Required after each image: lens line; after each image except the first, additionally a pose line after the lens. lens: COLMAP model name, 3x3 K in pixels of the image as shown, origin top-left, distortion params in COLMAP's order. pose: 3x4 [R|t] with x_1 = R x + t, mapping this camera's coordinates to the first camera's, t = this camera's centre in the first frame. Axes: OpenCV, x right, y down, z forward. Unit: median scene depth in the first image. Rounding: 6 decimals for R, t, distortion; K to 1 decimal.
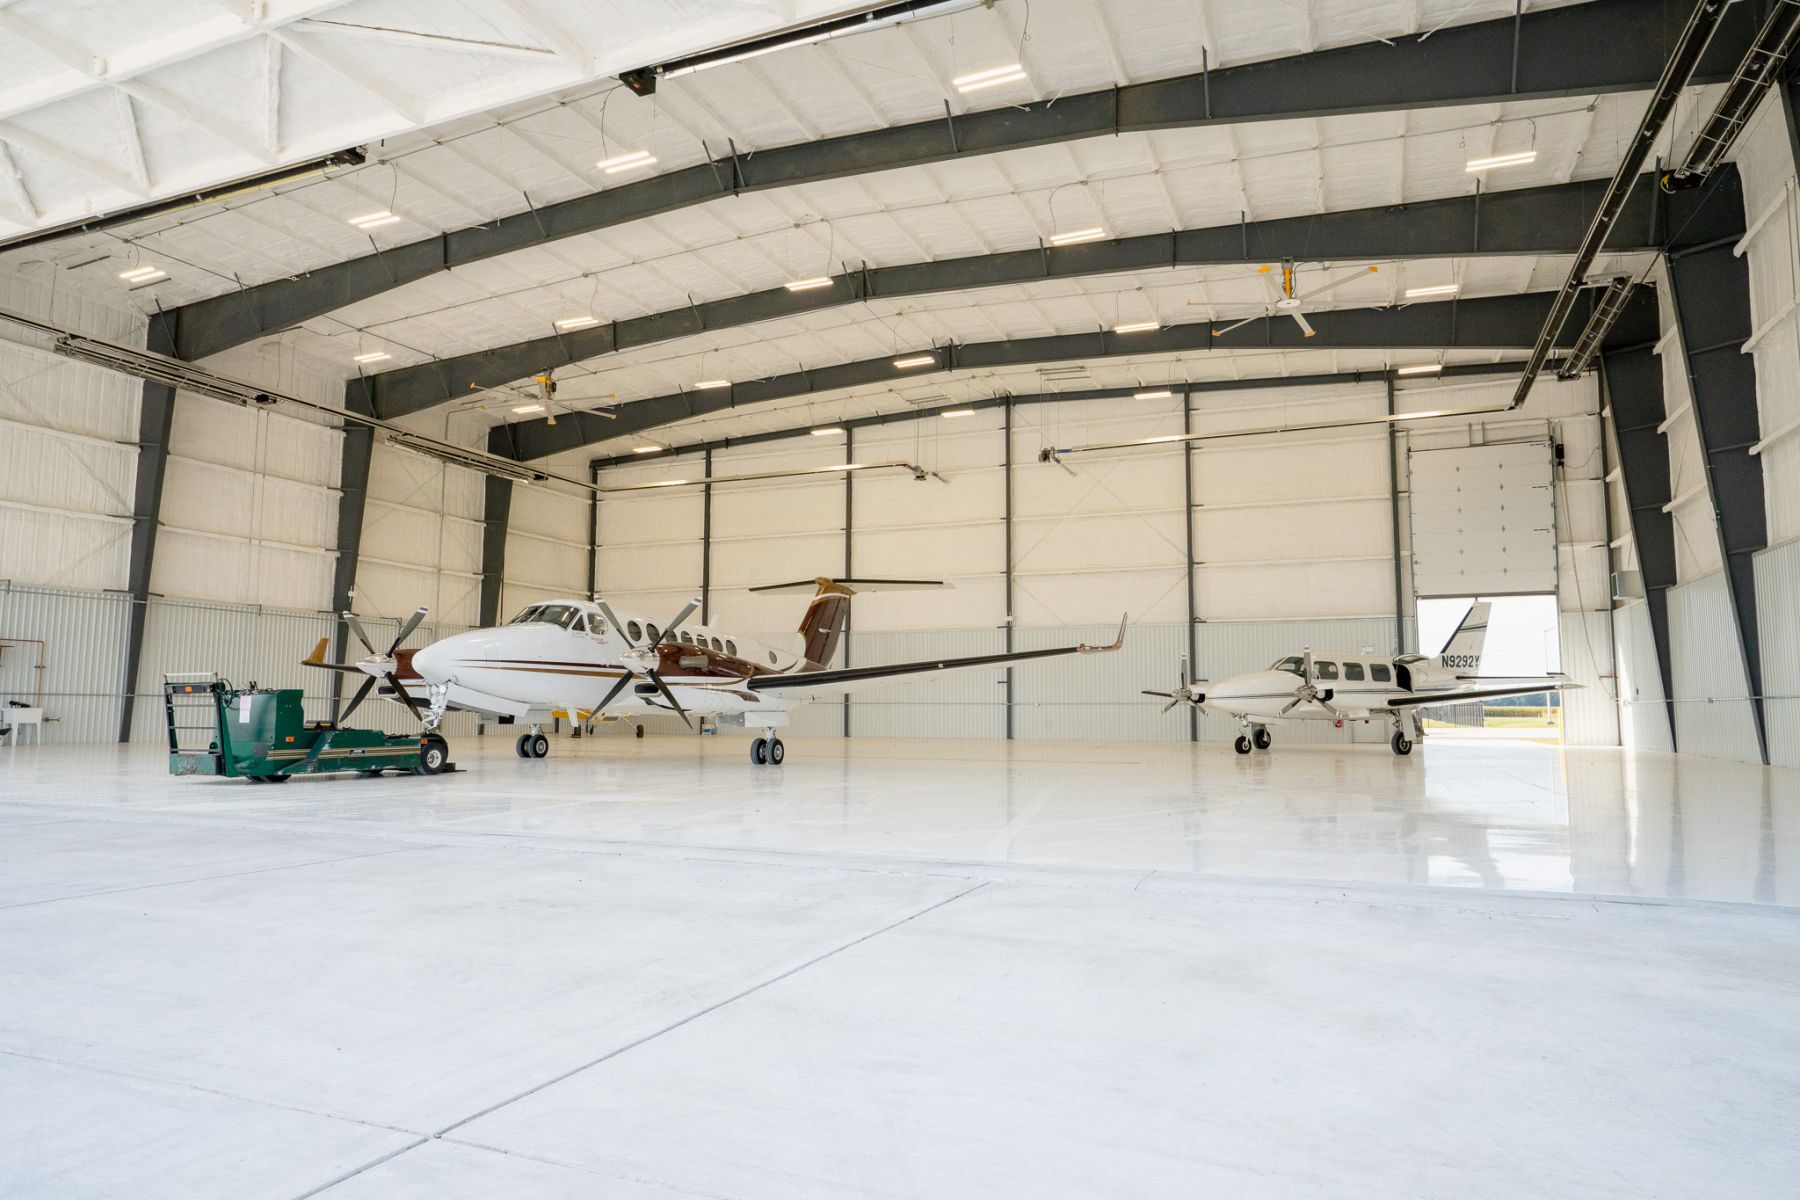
lens RADIAL K [[1053.1, 0, 900.0], [0, 1053.1, 600.0], [0, 0, 1]] dist [-0.000664, 0.000120]
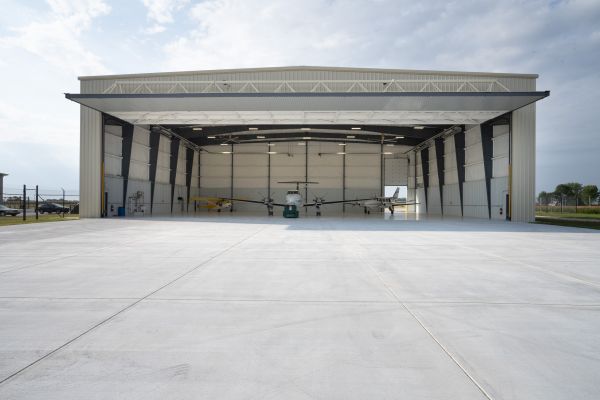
lens RADIAL K [[351.0, 0, 300.0], [0, 351.0, 200.0], [0, 0, 1]] dist [-0.000664, 0.000120]
pose [[0.926893, -0.004382, 0.375301, -0.633578], [-0.035179, 0.994516, 0.098493, -0.093993], [-0.373675, -0.104495, 0.921655, -0.554385]]
